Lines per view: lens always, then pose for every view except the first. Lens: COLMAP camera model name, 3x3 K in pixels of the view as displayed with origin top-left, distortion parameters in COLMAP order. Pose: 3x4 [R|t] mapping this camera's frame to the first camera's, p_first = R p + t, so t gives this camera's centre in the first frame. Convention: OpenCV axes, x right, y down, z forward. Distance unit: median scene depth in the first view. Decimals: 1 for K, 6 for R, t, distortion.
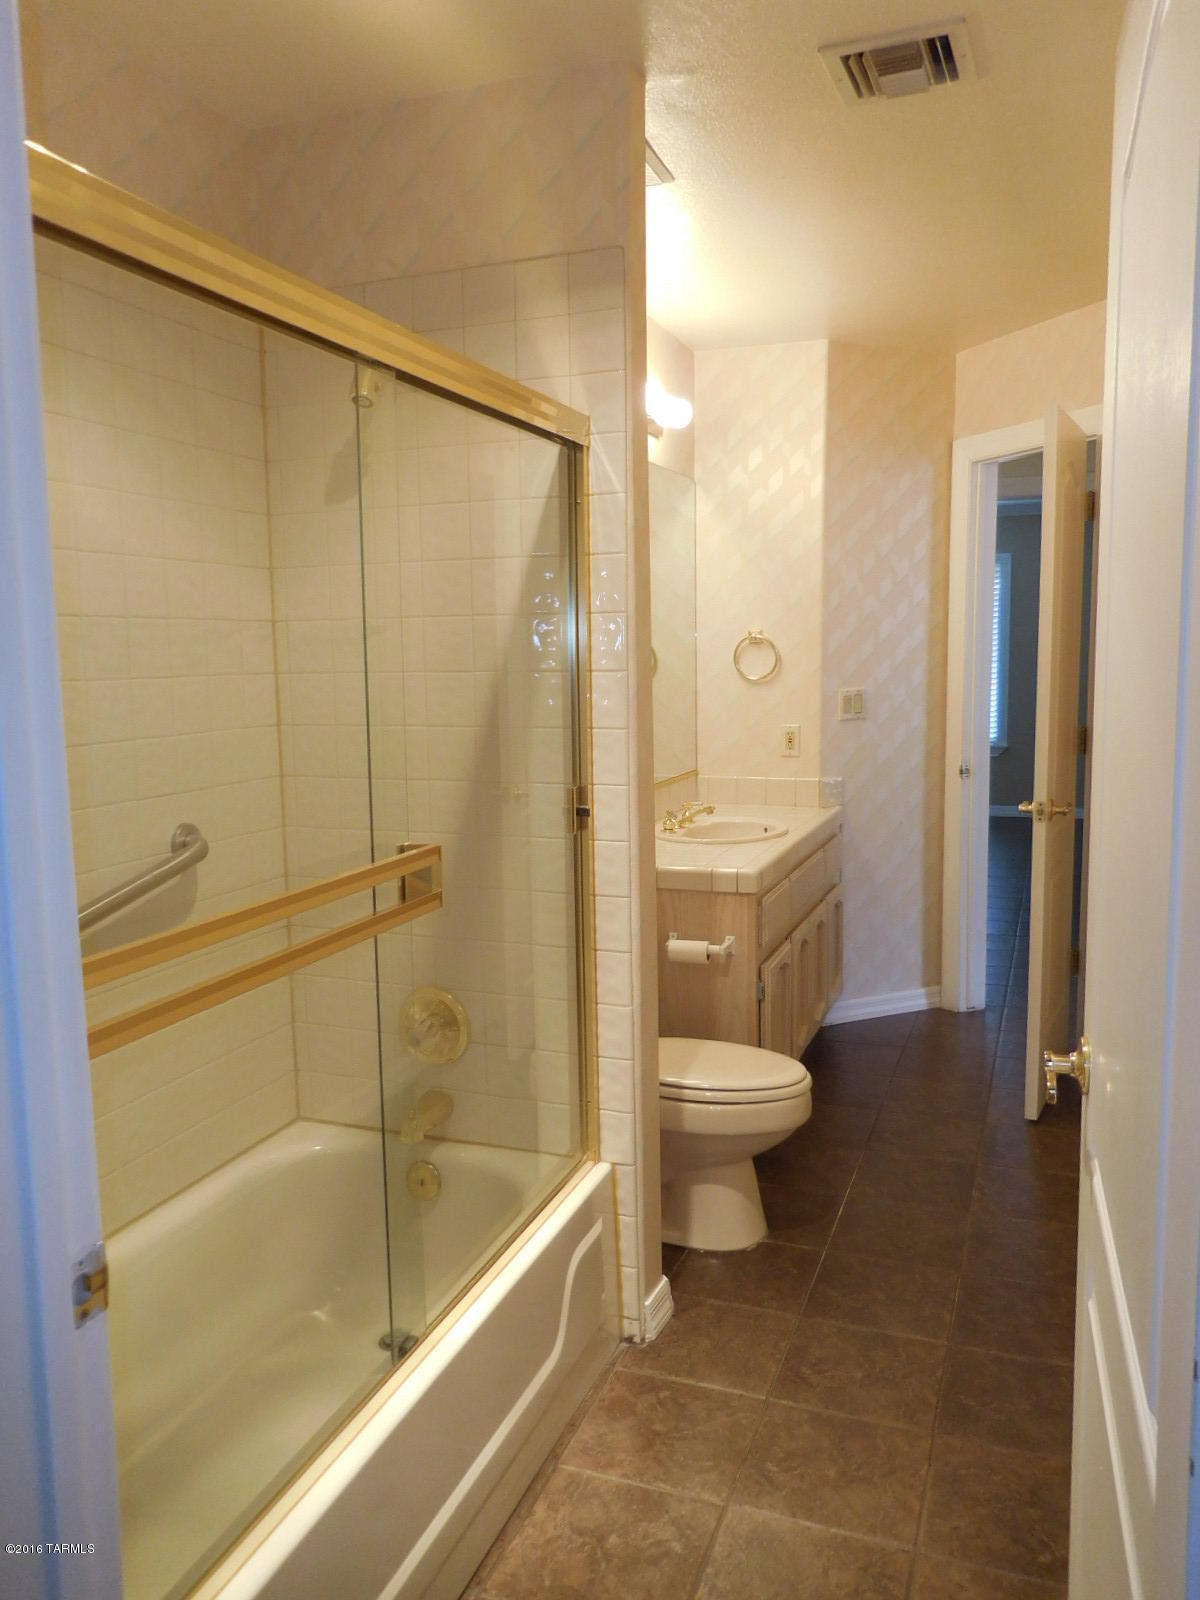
lens RADIAL K [[1226.8, 0, 600.0], [0, 1226.8, 800.0], [0, 0, 1]] dist [0.011665, -0.002205]
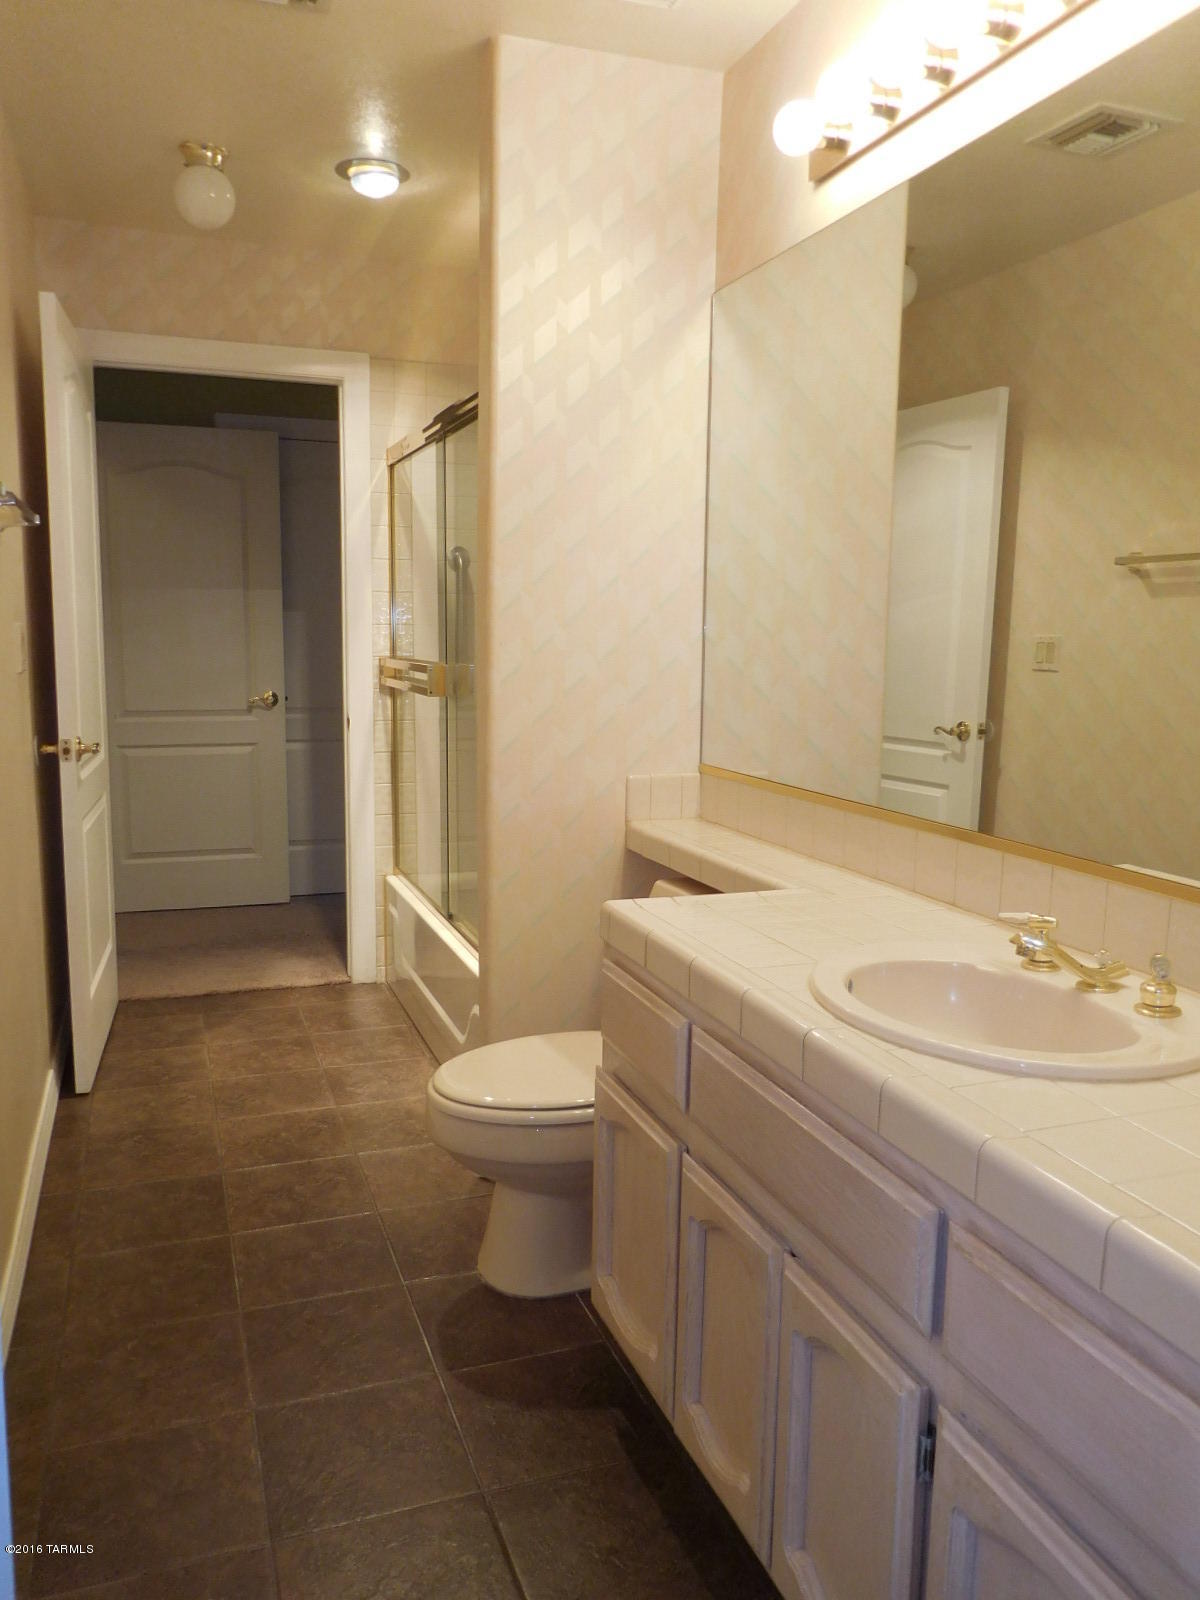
lens RADIAL K [[1226.8, 0, 600.0], [0, 1226.8, 800.0], [0, 0, 1]] dist [0.011665, -0.002205]
pose [[-0.760322, 0.095377, -0.642505, 0.763951], [-0.081047, 0.967501, 0.239529, -0.205969], [0.644470, 0.234192, -0.727882, 2.107092]]
